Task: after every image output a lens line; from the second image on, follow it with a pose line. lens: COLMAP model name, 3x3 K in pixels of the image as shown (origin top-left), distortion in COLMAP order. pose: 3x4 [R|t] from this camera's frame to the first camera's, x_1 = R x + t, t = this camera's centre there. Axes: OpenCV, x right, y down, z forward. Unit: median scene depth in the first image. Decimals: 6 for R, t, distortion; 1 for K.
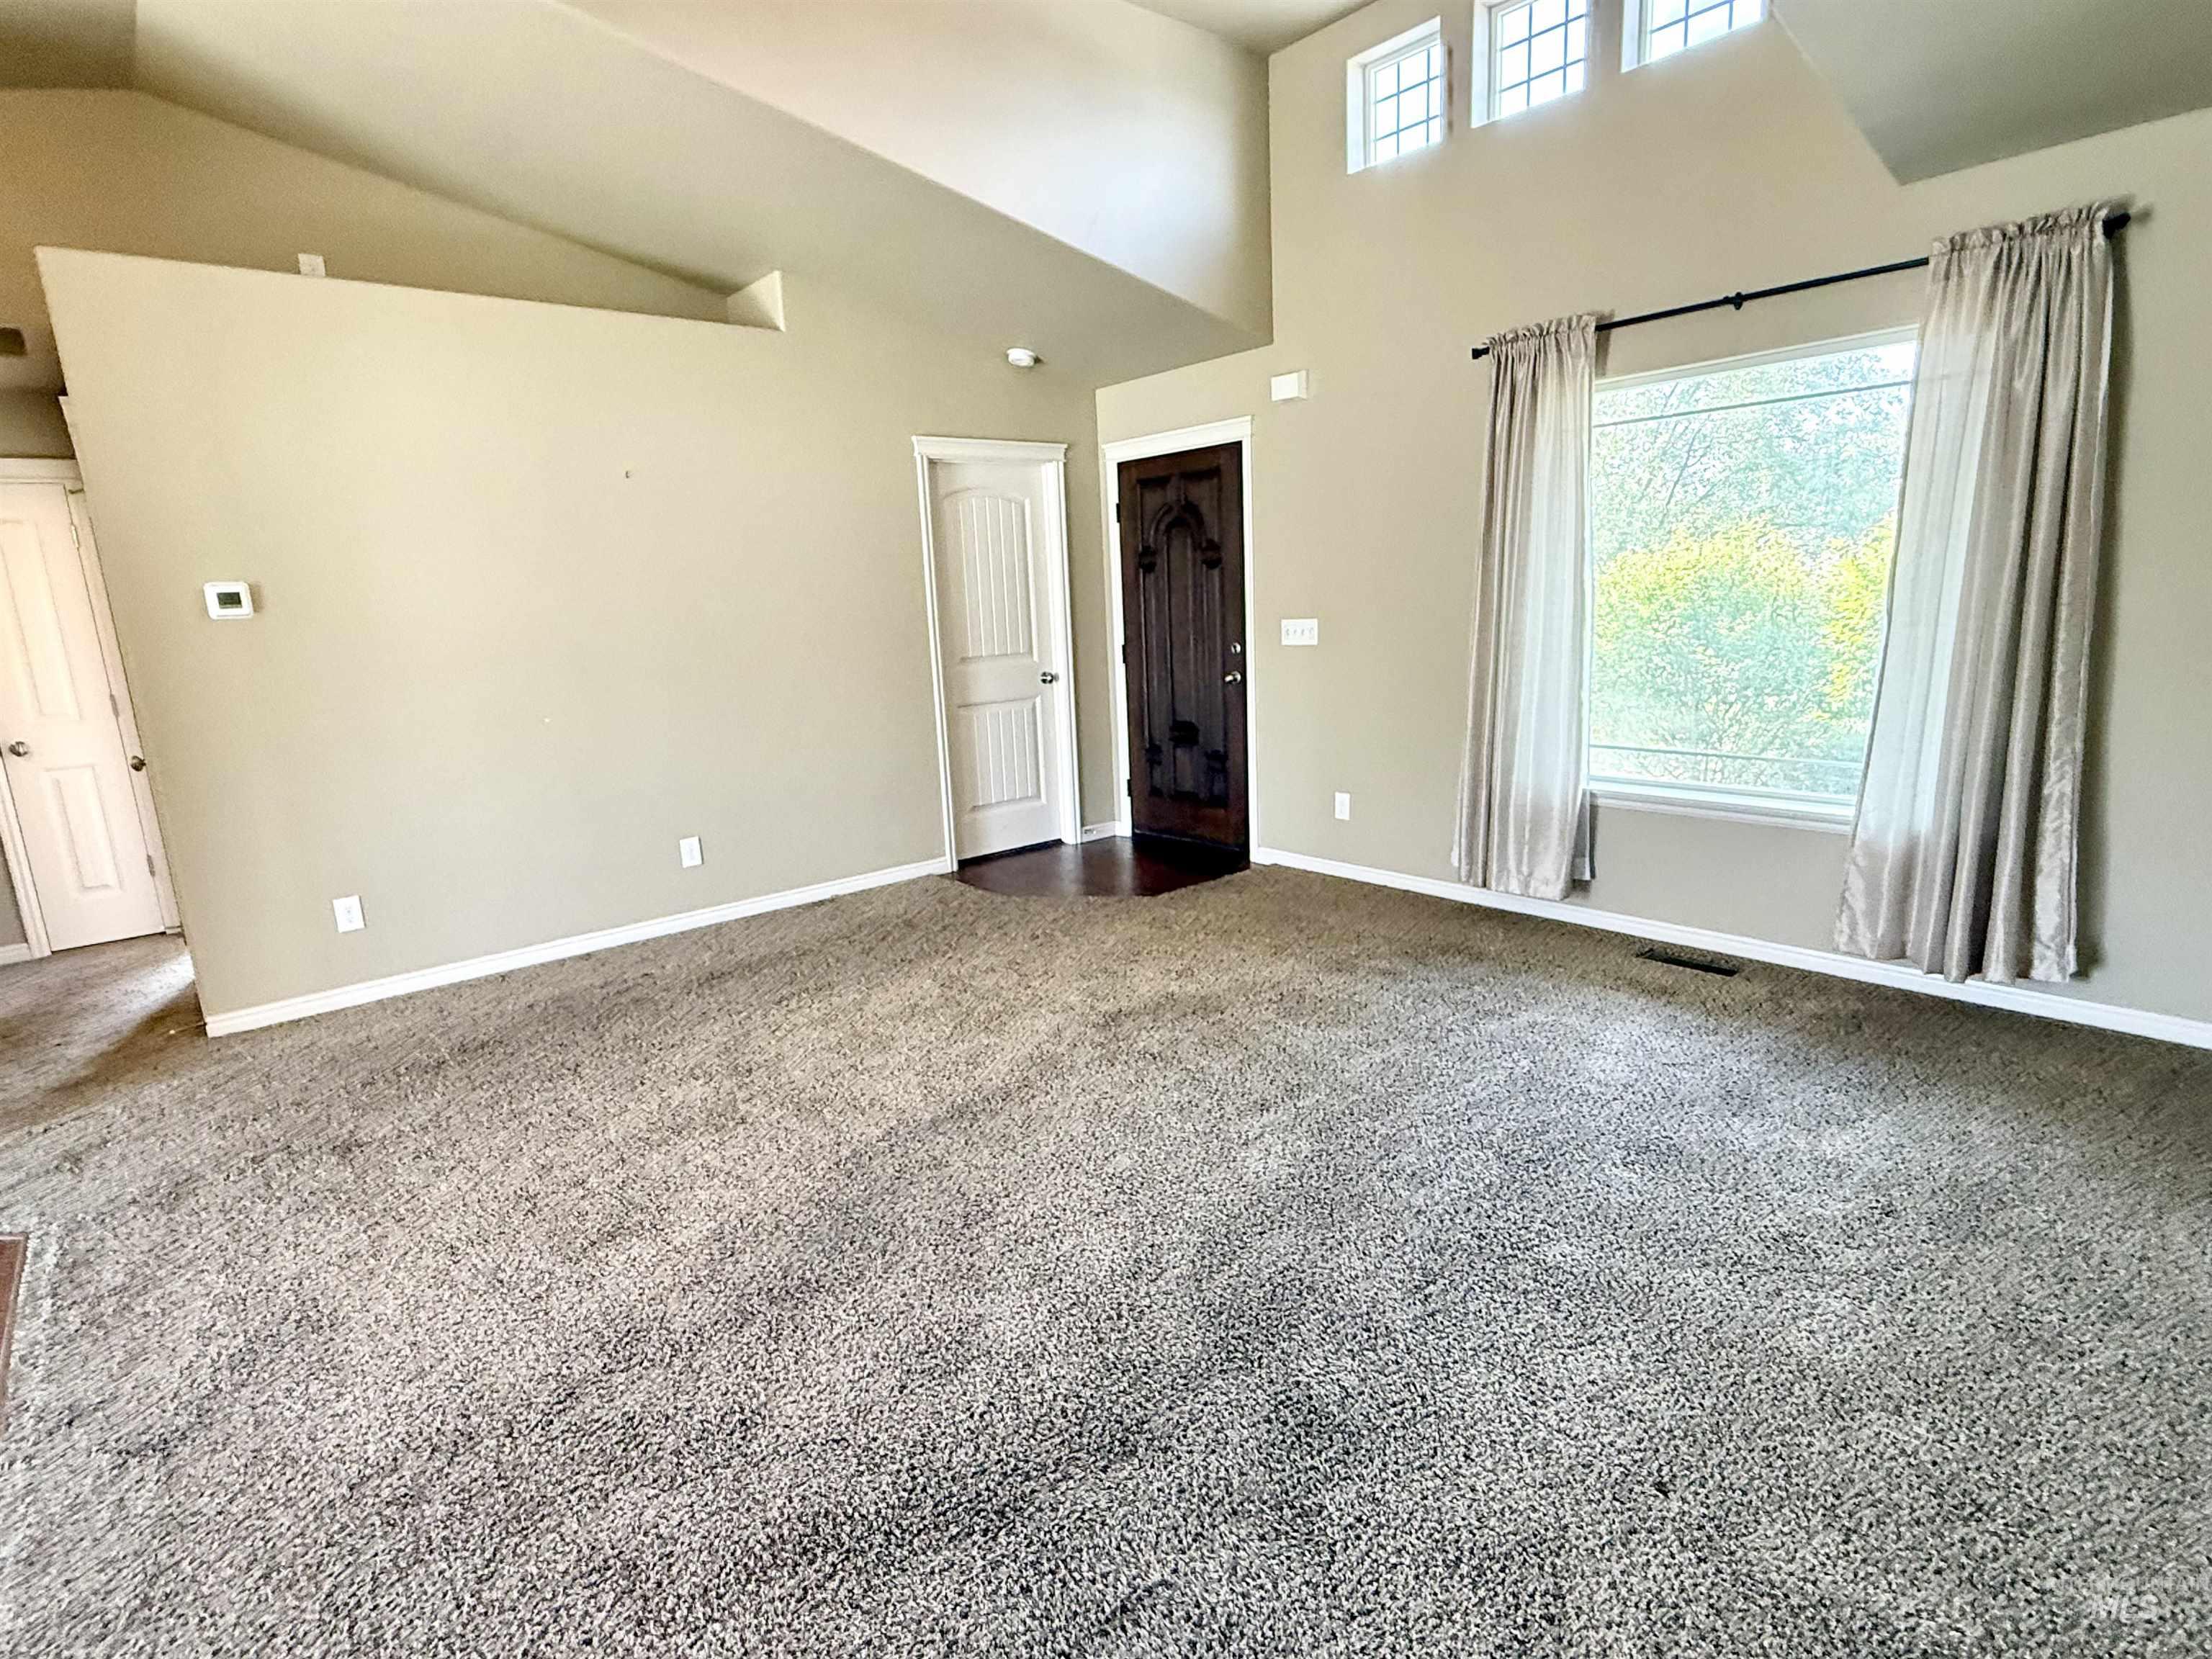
lens RADIAL K [[1131.4, 0, 1098.9], [0, 1131.4, 844.5], [0, 0, 1]] dist [0.000068, -0.000284]
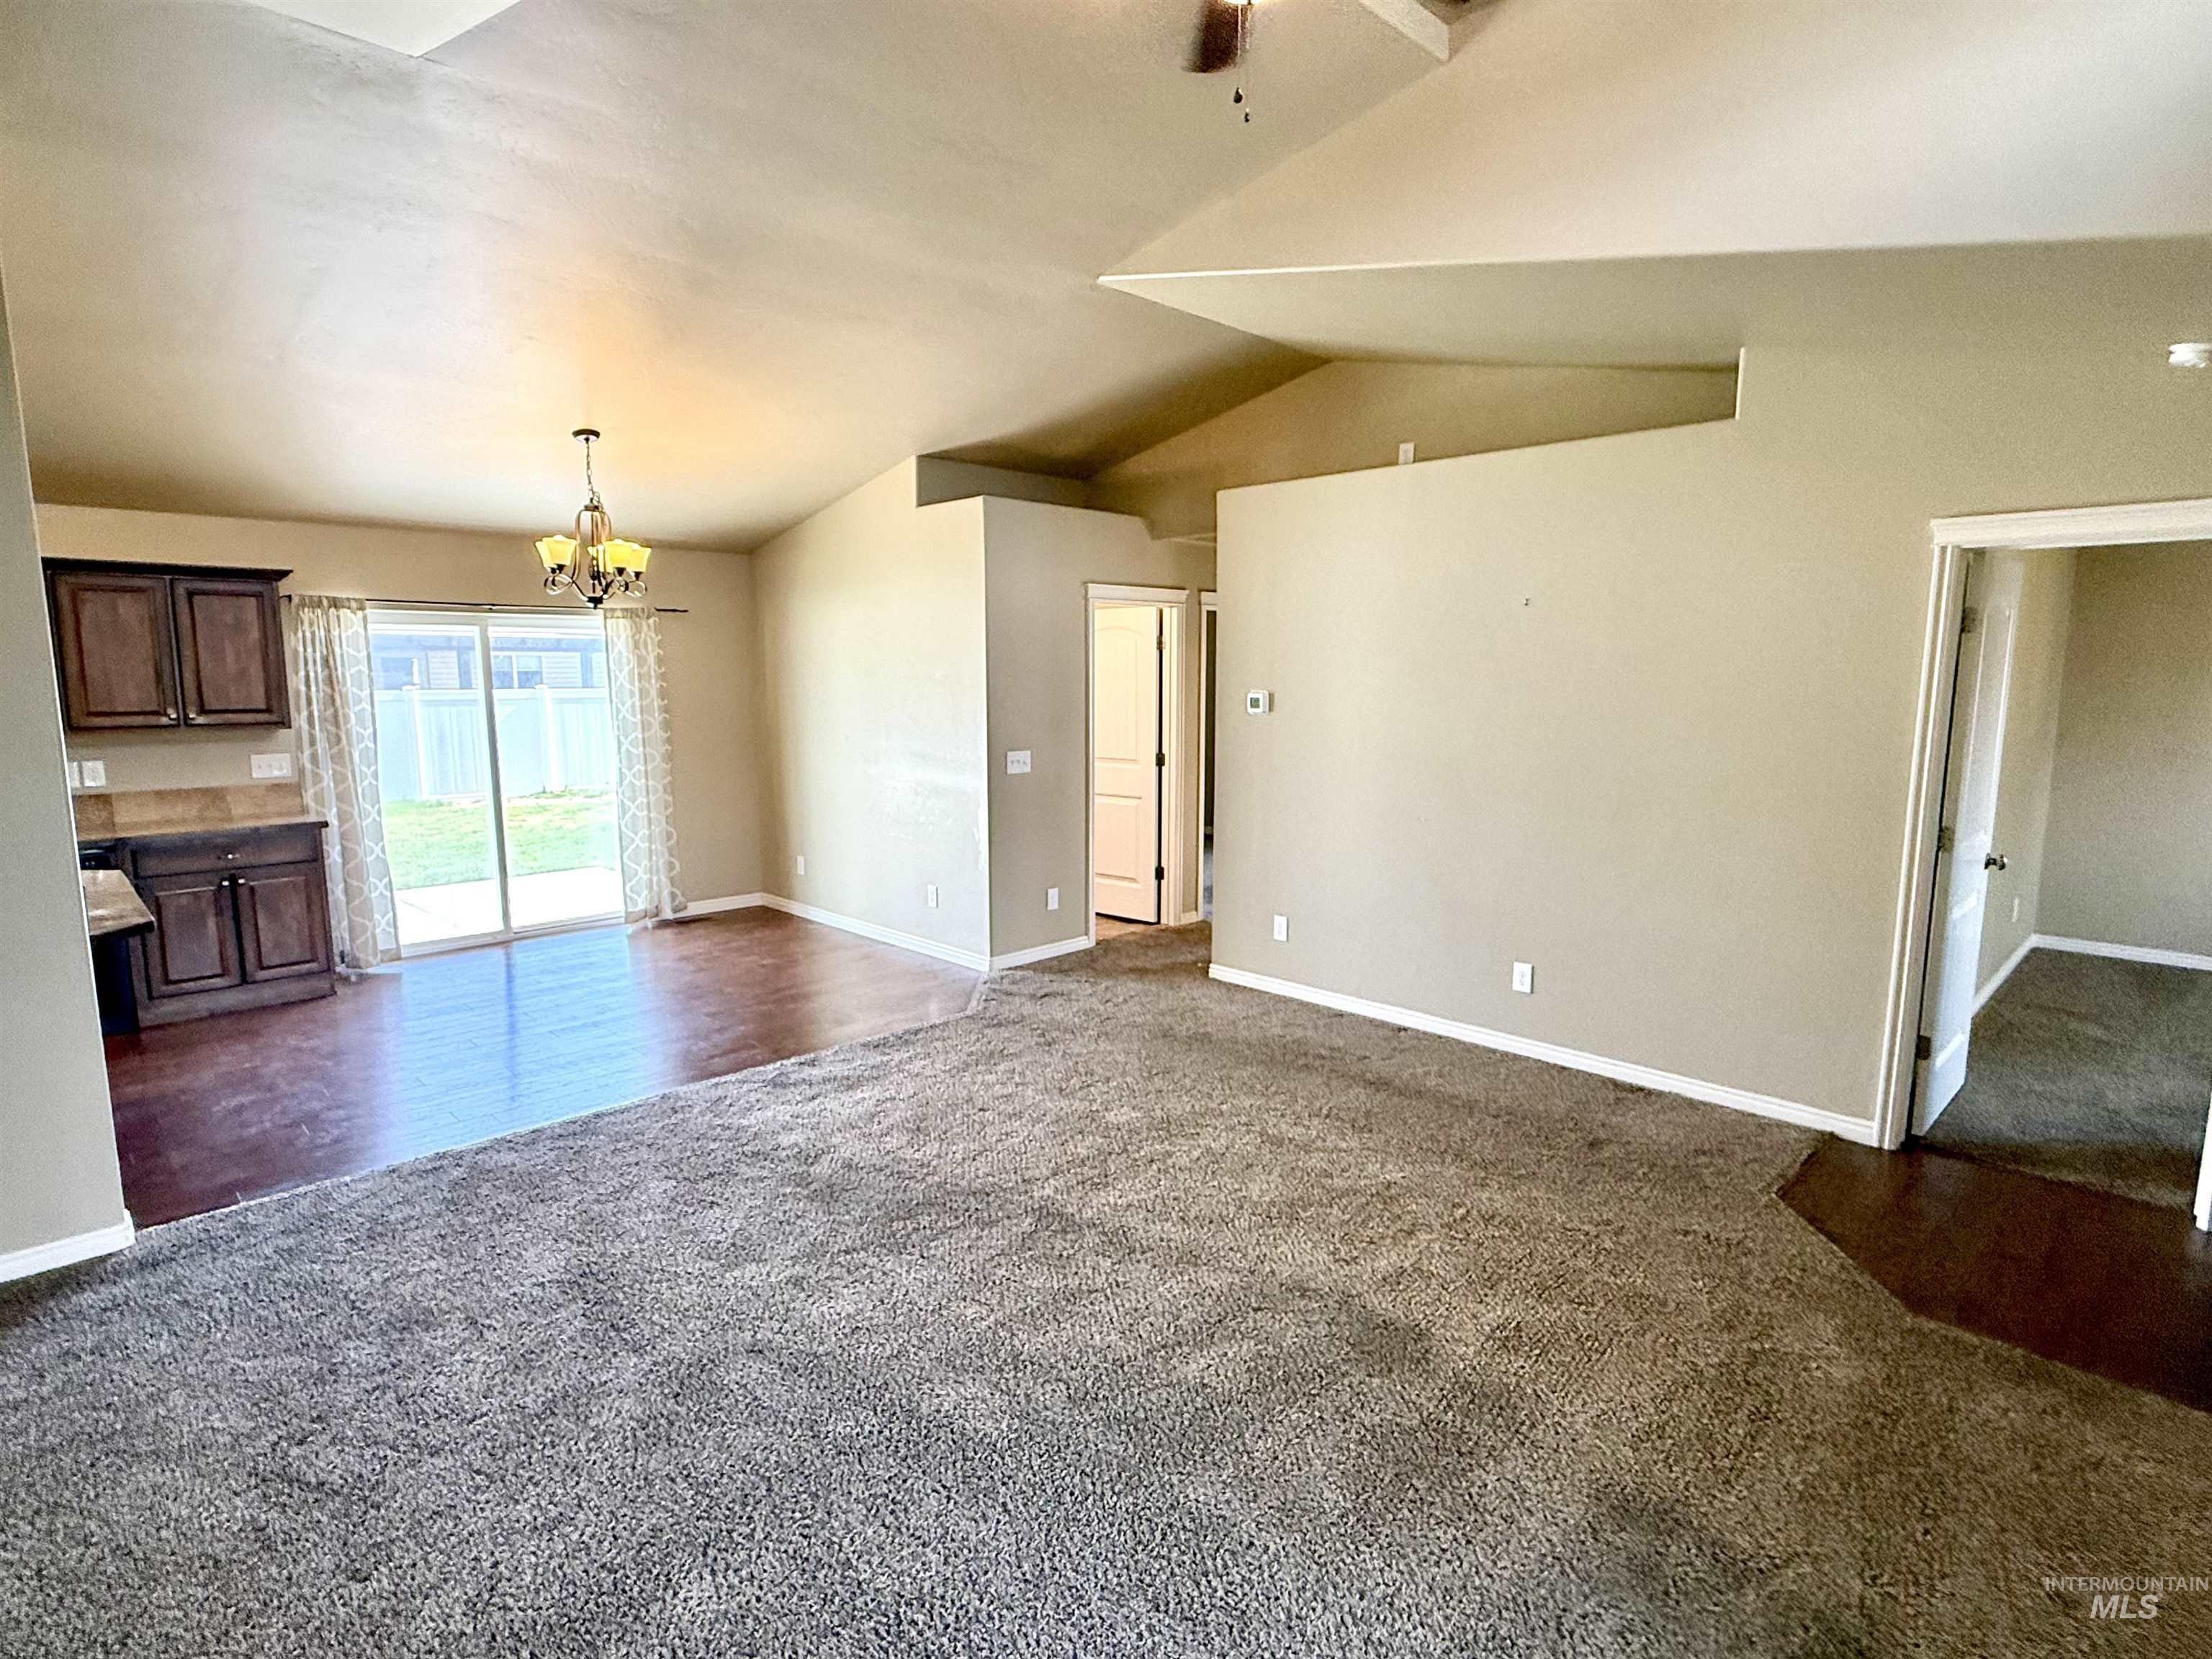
lens RADIAL K [[1131.4, 0, 1099.9], [0, 1131.4, 830.2], [0, 0, 1]] dist [0.000068, -0.000284]
pose [[0.070216, 0.186935, -0.979860, 0.656453], [-0.223757, 0.960205, 0.167151, -0.236063], [0.972112, 0.207514, 0.109250, 0.611442]]
